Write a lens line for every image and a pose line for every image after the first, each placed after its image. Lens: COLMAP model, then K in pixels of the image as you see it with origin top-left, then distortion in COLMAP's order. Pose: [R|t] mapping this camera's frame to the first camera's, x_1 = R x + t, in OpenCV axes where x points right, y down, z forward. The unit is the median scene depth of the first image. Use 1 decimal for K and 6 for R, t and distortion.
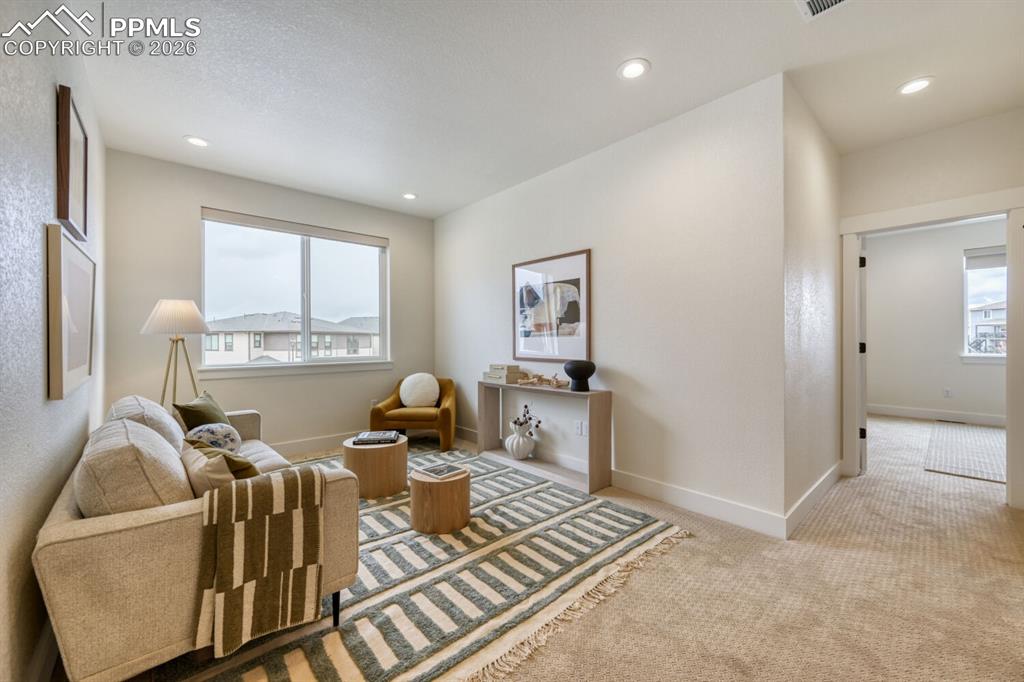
lens RADIAL K [[404.2, 0, 512.3], [0, 404.2, 345.1], [0, 0, 1]] dist [-0.001686, -0.000166]
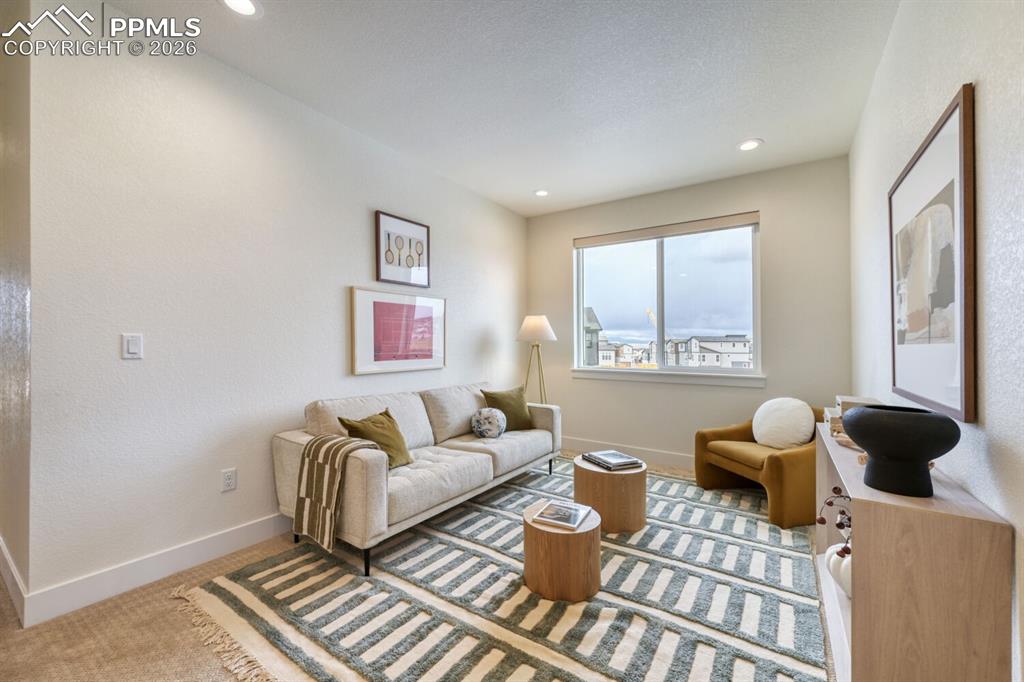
lens RADIAL K [[404.2, 0, 512.3], [0, 404.2, 345.1], [0, 0, 1]] dist [-0.001686, -0.000166]
pose [[0.245387, 0.003118, -0.969420, 0.421230], [-0.018343, 0.999831, -0.001427, -0.009584], [0.969252, 0.018133, 0.245402, 0.539995]]
